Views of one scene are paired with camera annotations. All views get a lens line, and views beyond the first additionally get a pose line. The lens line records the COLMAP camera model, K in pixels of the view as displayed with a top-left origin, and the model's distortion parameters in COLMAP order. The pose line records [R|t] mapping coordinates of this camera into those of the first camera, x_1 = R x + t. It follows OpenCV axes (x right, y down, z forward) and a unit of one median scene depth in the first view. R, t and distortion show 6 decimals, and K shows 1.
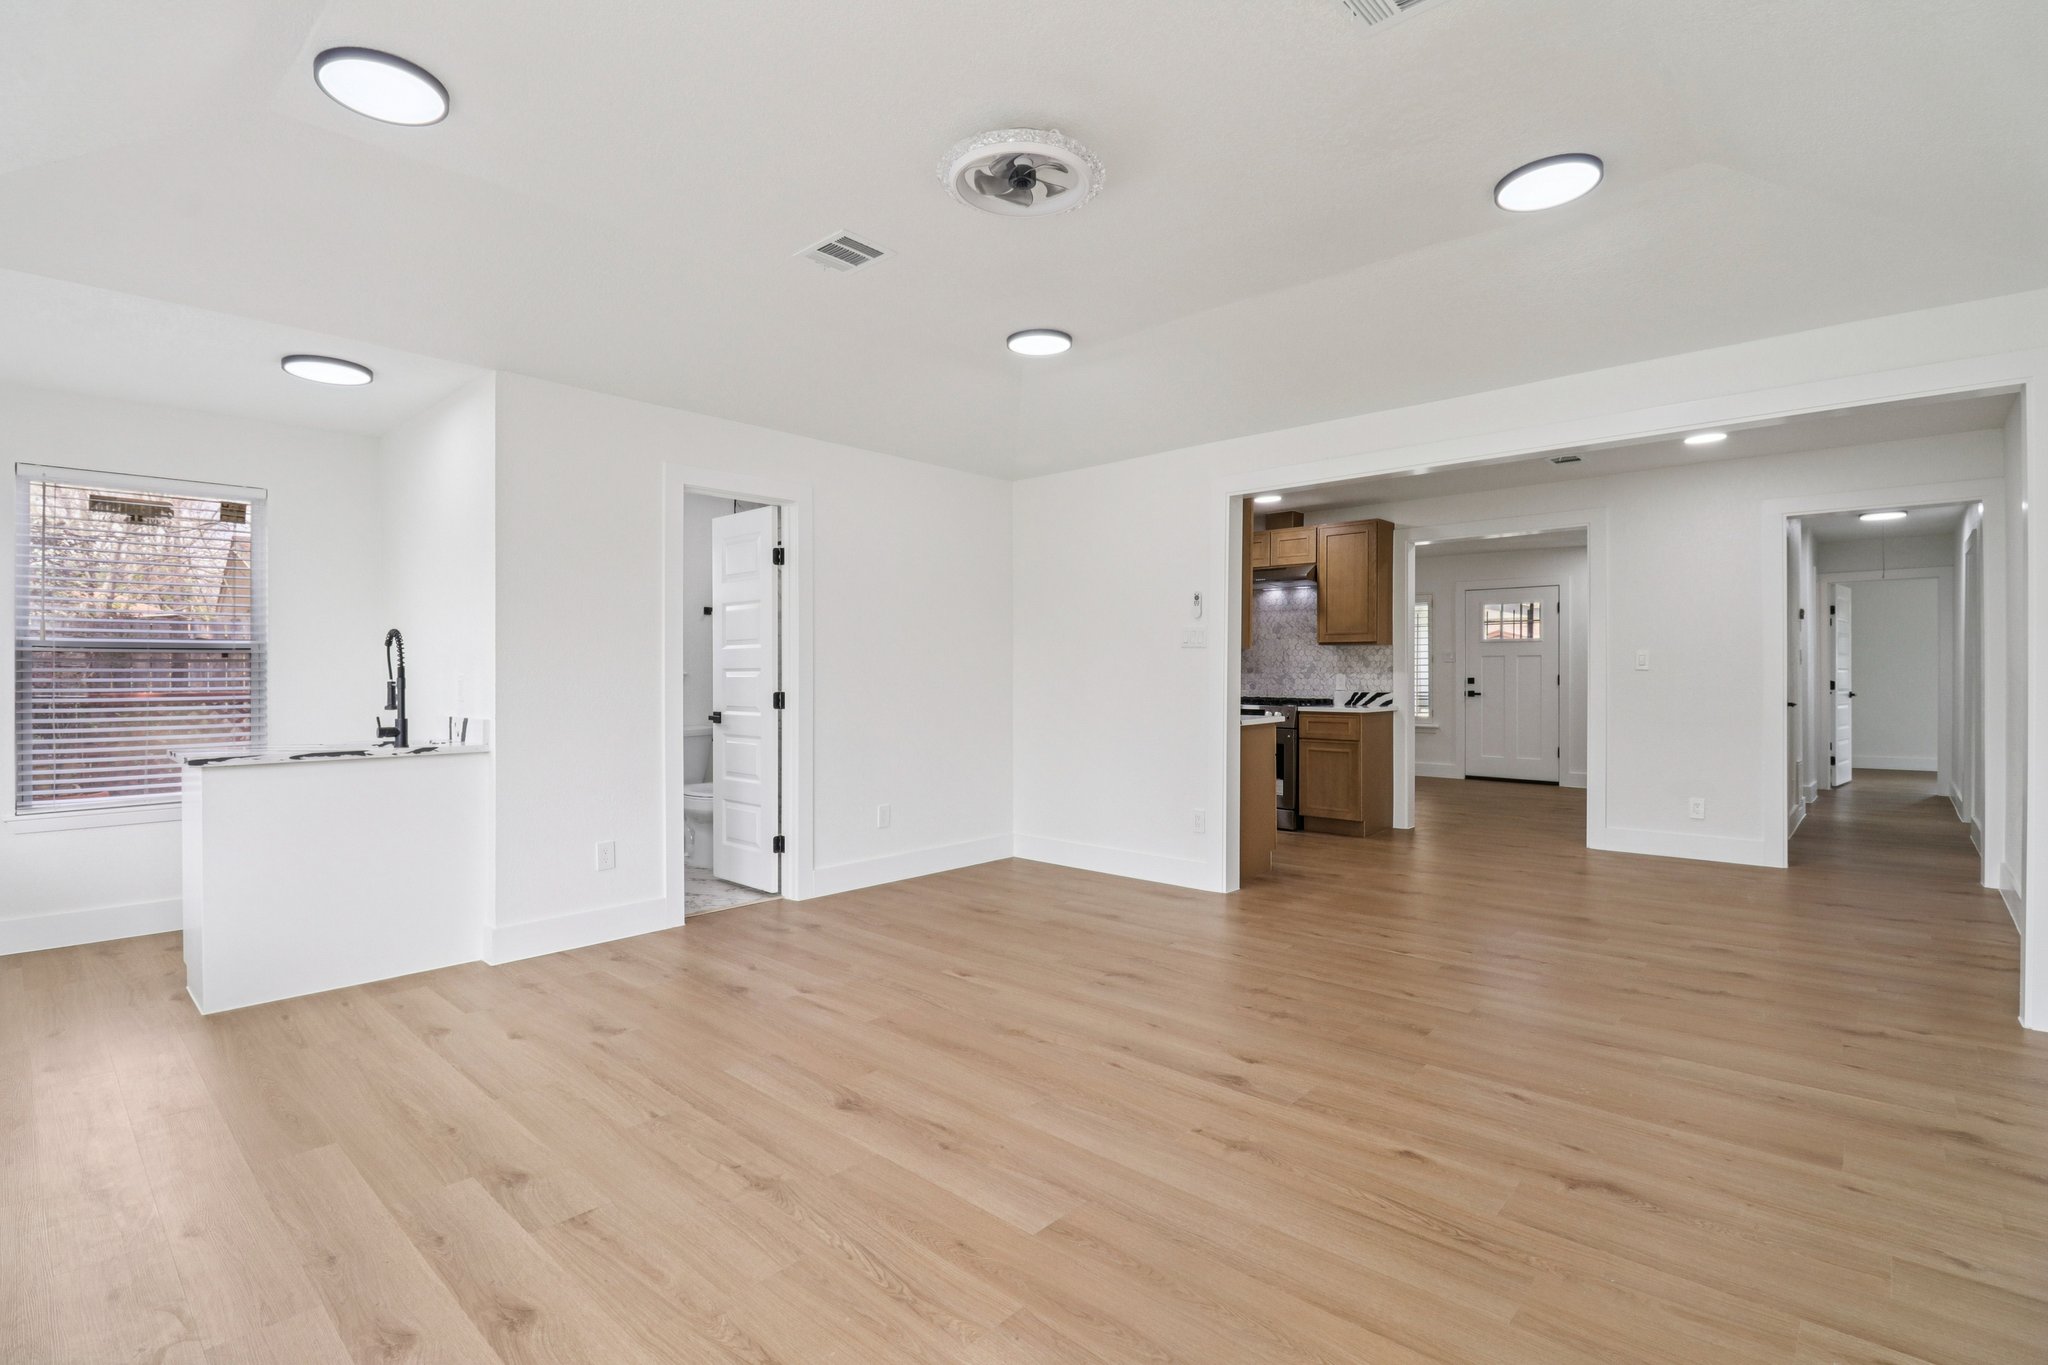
lens RADIAL K [[961.7, 0, 1002.1], [0, 961.7, 672.1], [0, 0, 1]] dist [0.000144, -0.008250]
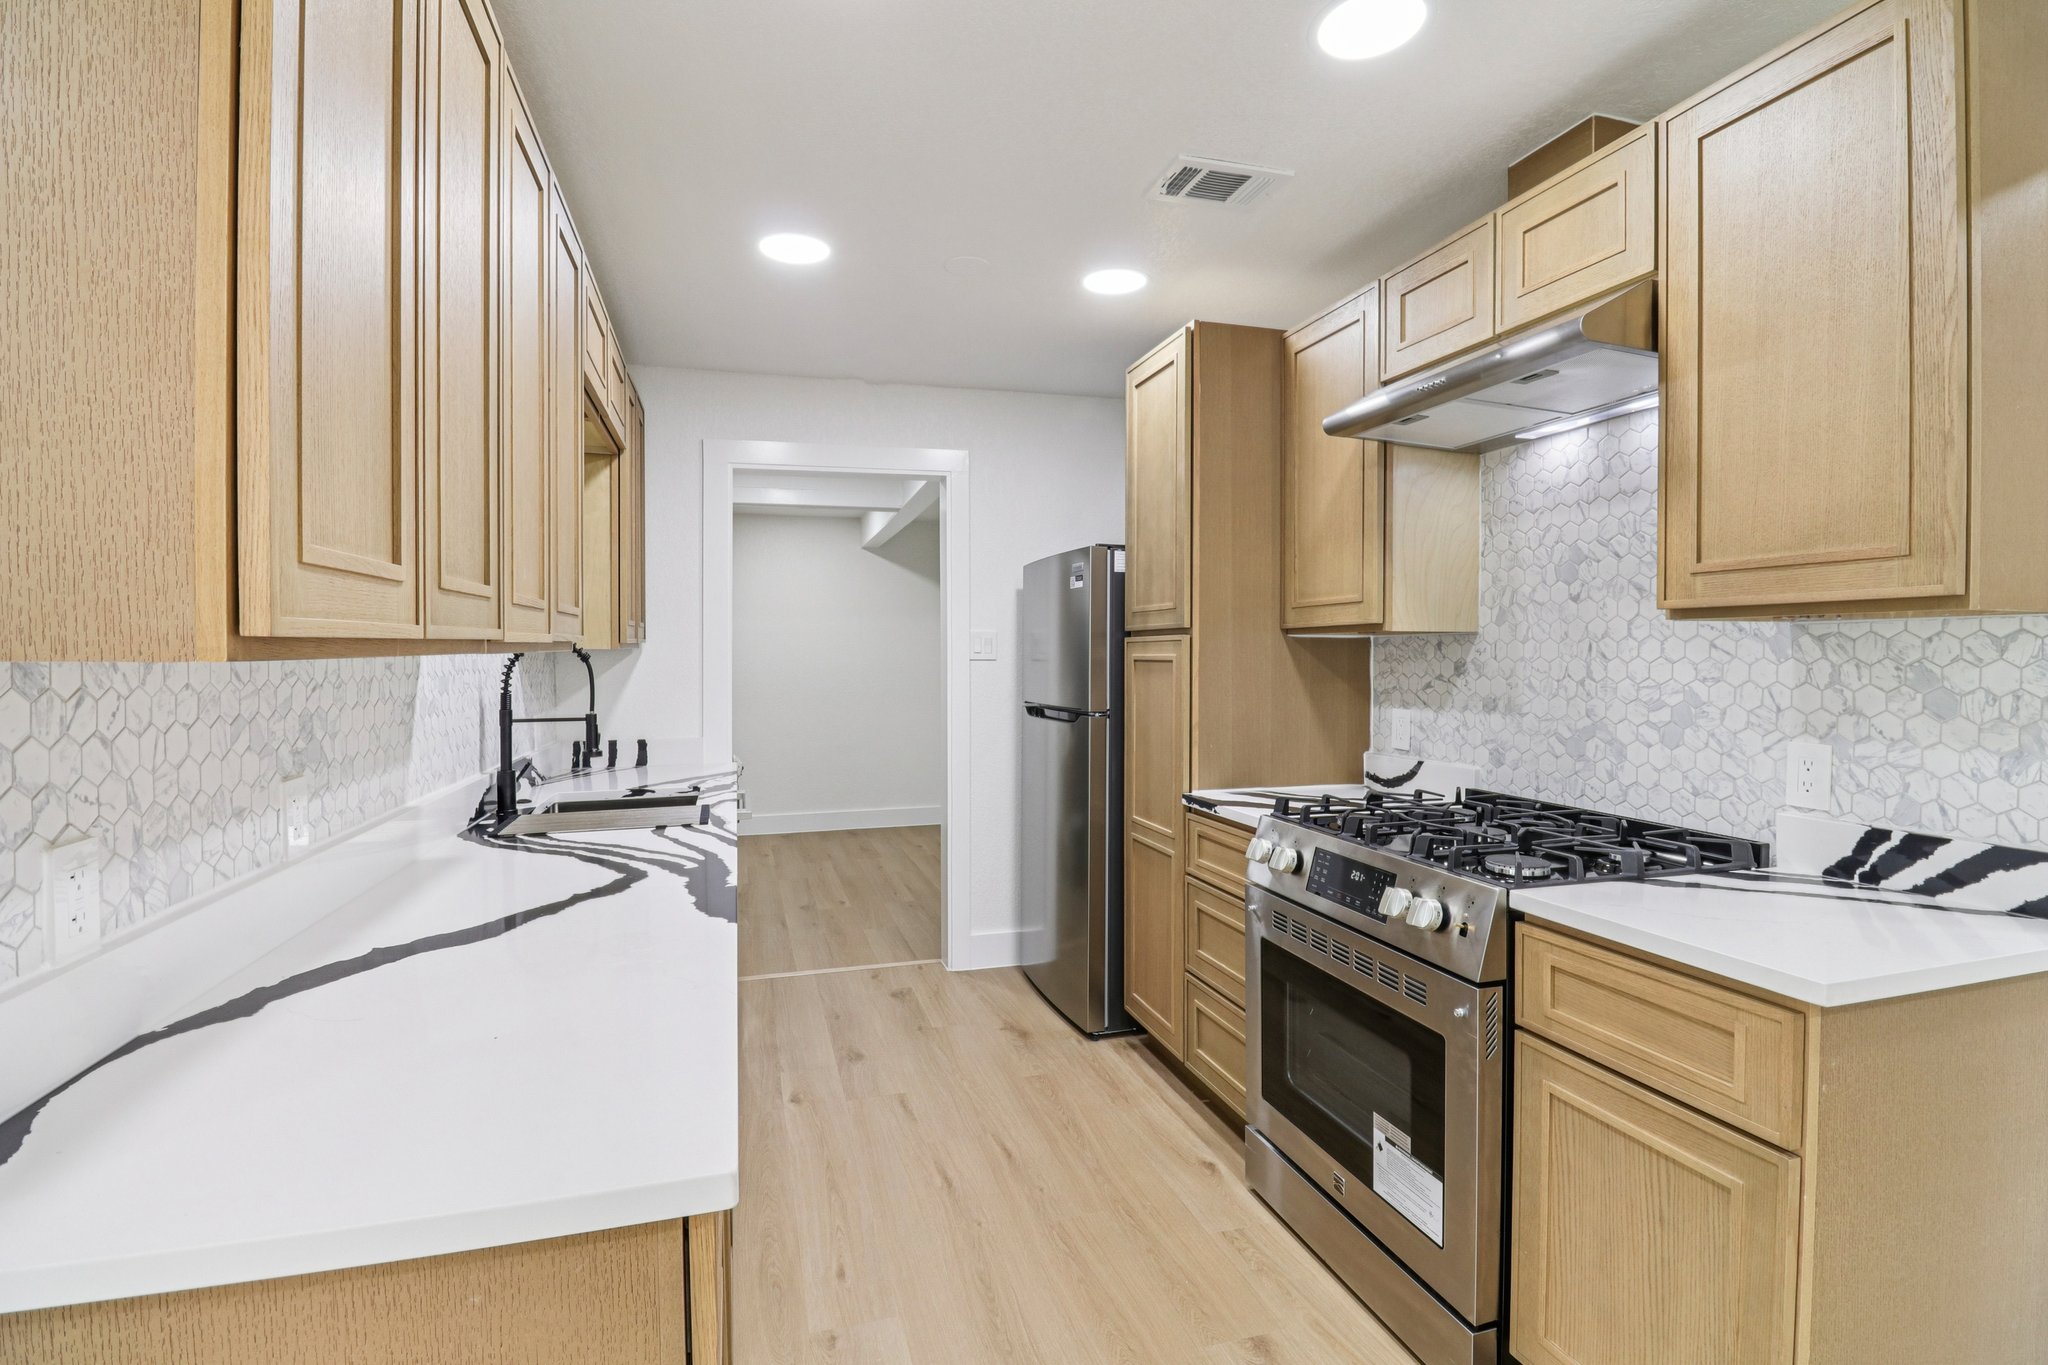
lens RADIAL K [[961.7, 0, 1019.4], [0, 961.7, 669.8], [0, 0, 1]] dist [0.000144, -0.008250]
pose [[0.865202, 0.007409, -0.501369, 0.311670], [-0.003008, 0.999950, 0.009588, -0.017675], [0.501415, -0.006787, 0.865180, 0.720457]]
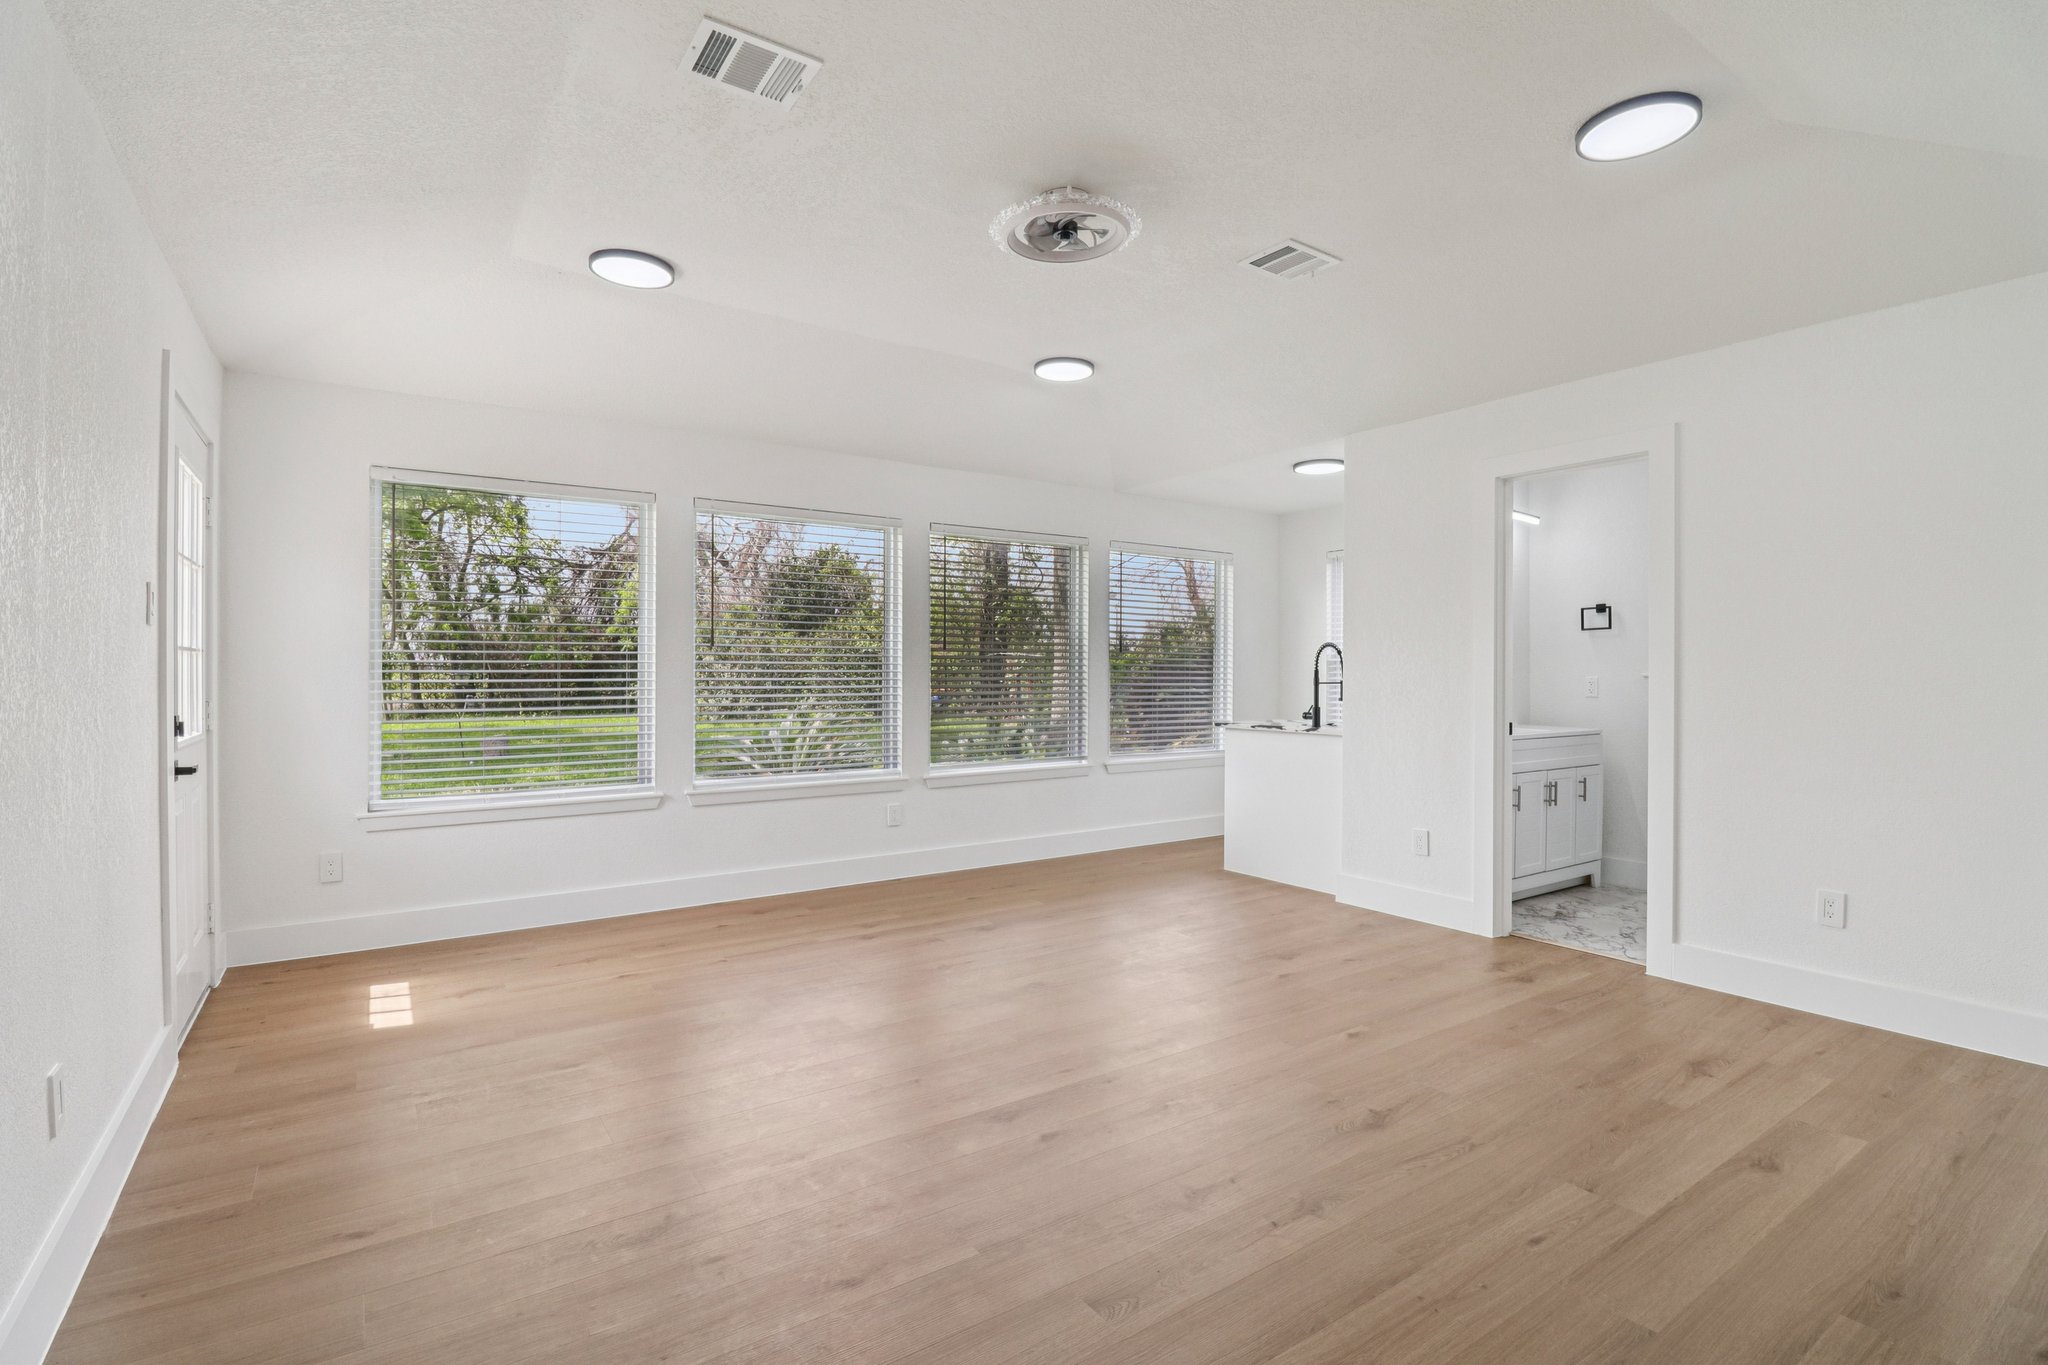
lens RADIAL K [[961.7, 0, 1025.7], [0, 961.7, 668.7], [0, 0, 1]] dist [0.000144, -0.008250]
pose [[-0.207346, -0.003148, -0.978263, 0.437660], [-0.003996, 0.999989, -0.002371, 0.000504], [0.978260, 0.003417, -0.207356, 0.470316]]
